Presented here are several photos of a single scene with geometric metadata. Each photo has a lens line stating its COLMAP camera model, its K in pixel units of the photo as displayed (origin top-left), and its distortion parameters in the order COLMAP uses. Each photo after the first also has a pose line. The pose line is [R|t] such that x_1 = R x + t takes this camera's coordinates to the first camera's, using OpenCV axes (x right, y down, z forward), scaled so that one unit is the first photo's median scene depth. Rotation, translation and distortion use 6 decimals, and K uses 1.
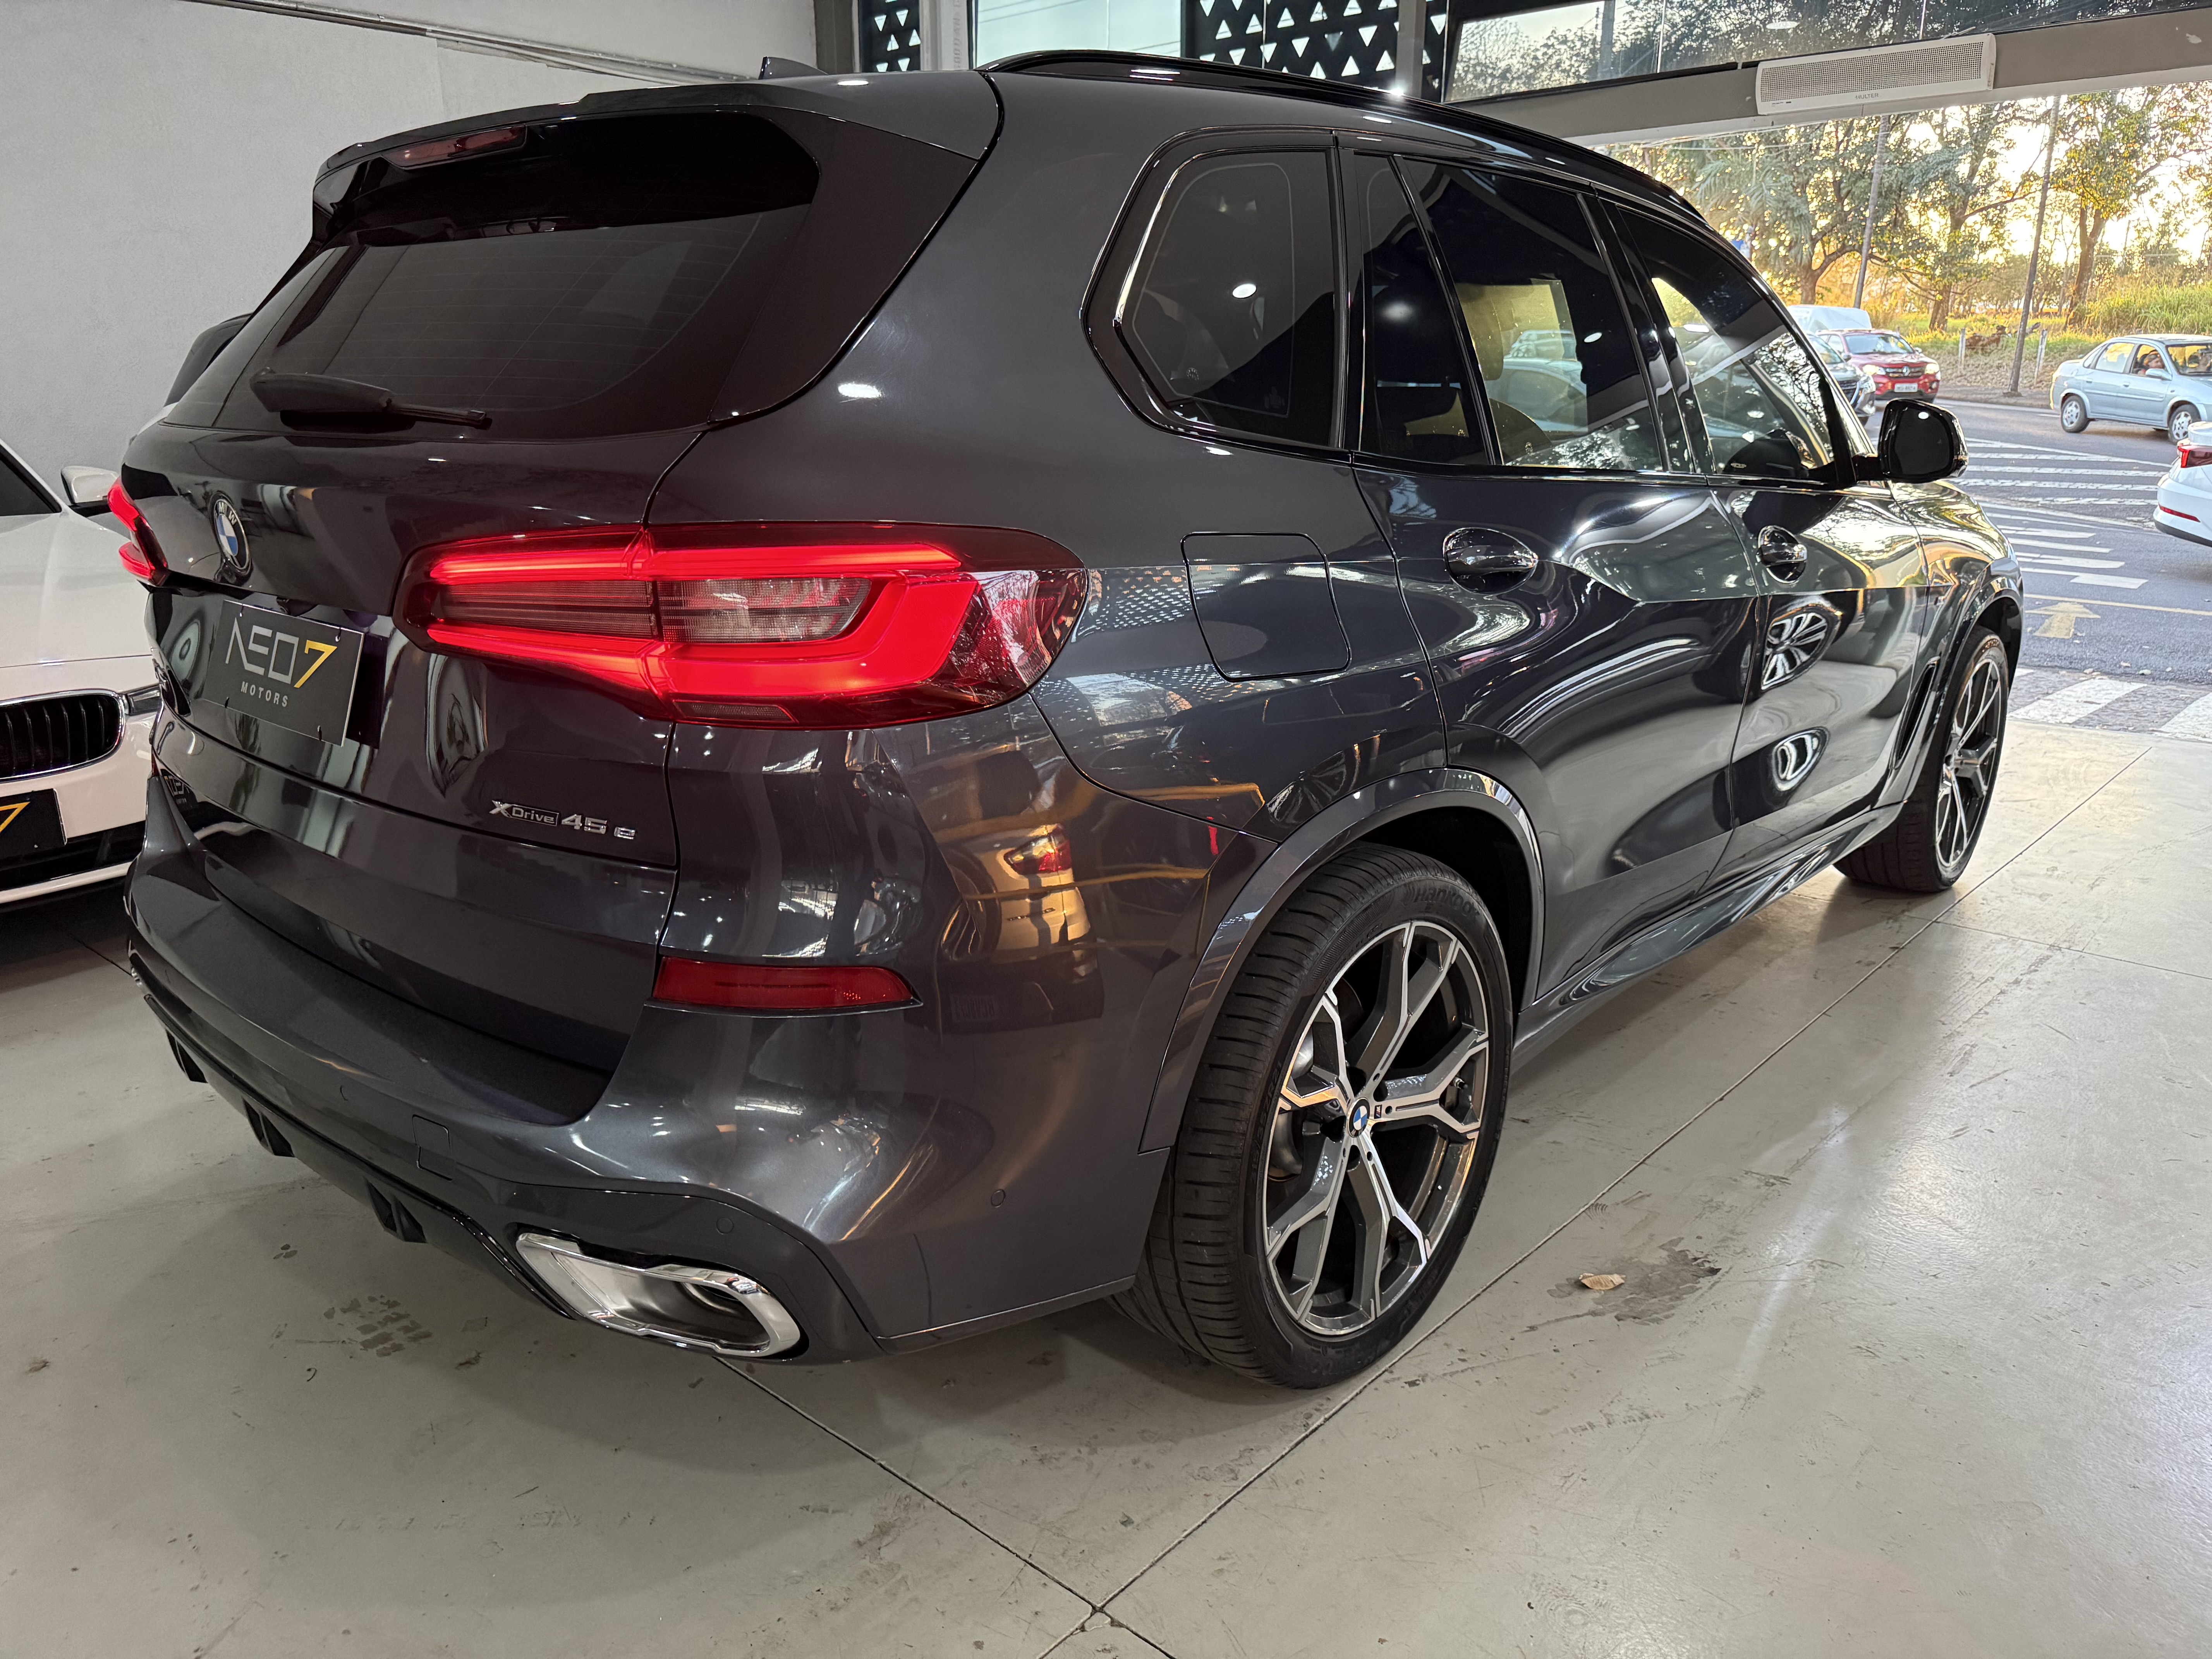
lens RADIAL K [[1586.9, 0, 1114.2], [0, 1586.9, 831.5], [0, 0, 1]] dist [0.031418, -0.025359]
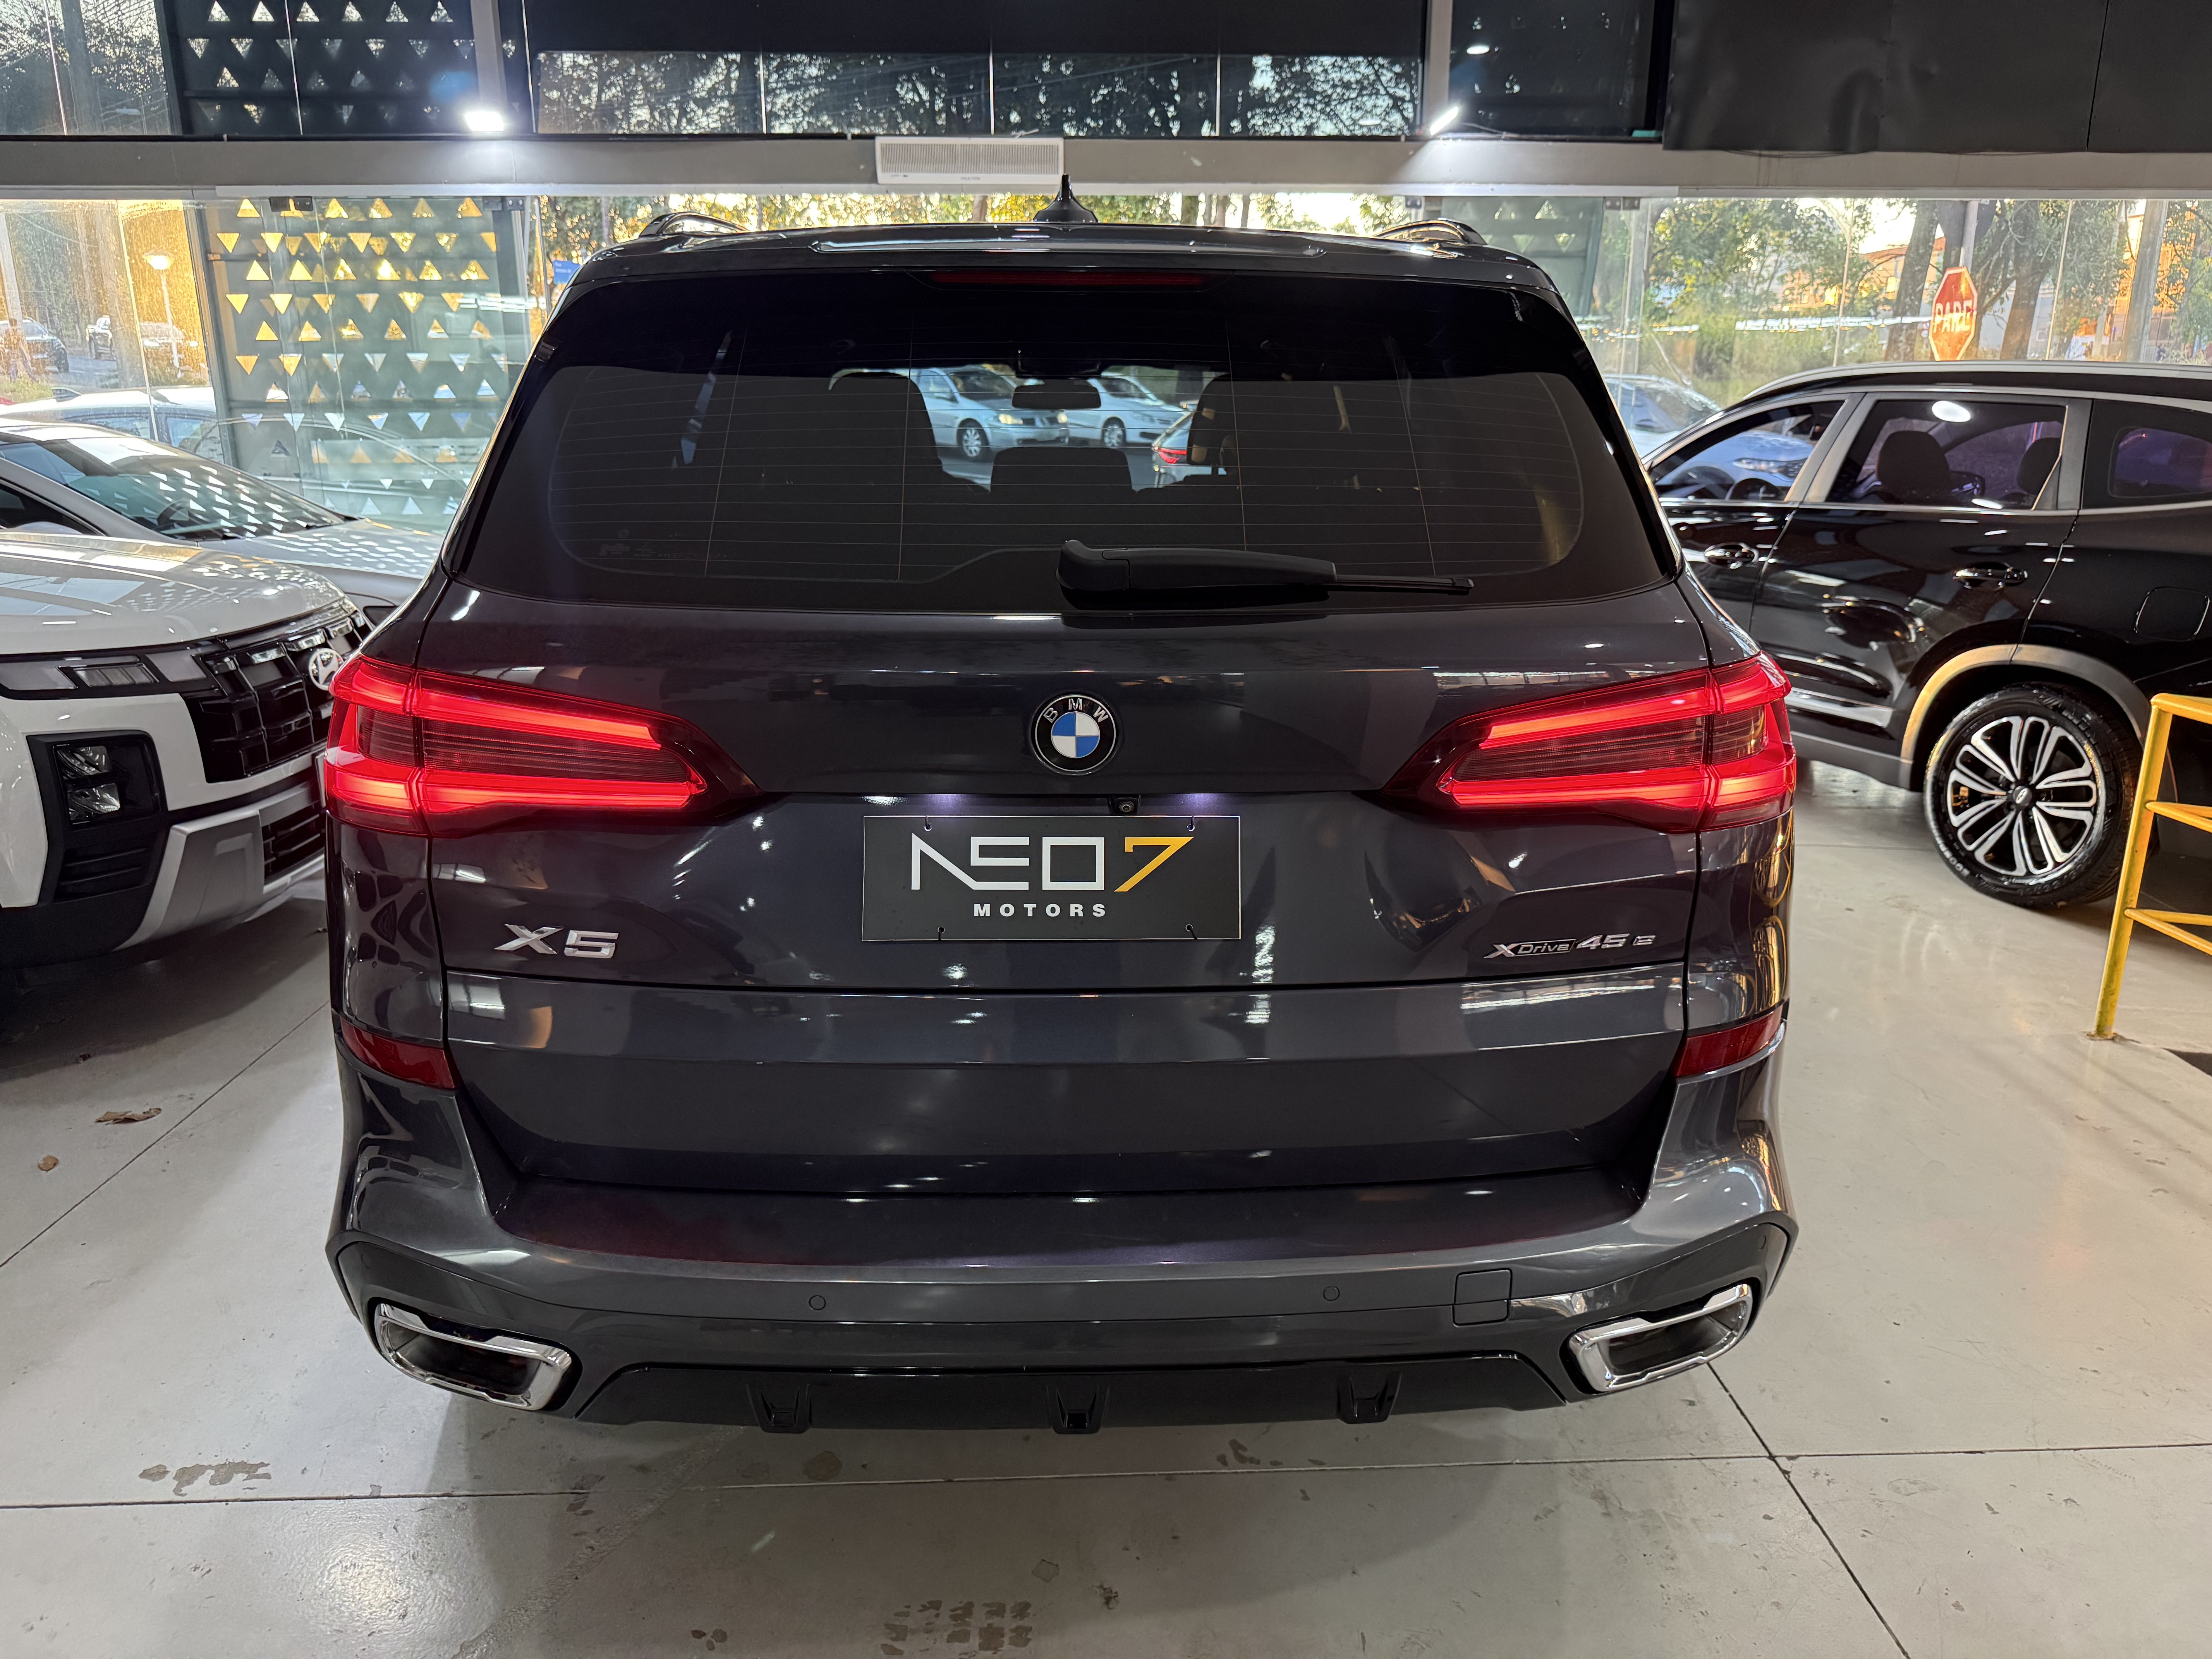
lens RADIAL K [[1586.9, 0, 1107.4], [0, 1586.9, 822.1], [0, 0, 1]] dist [0.031418, -0.025359]
pose [[0.716368, -0.182292, 0.673489, -1.056454], [0.185597, 0.980276, 0.067916, -0.181339], [-0.672585, 0.076345, 0.736071, 0.340682]]
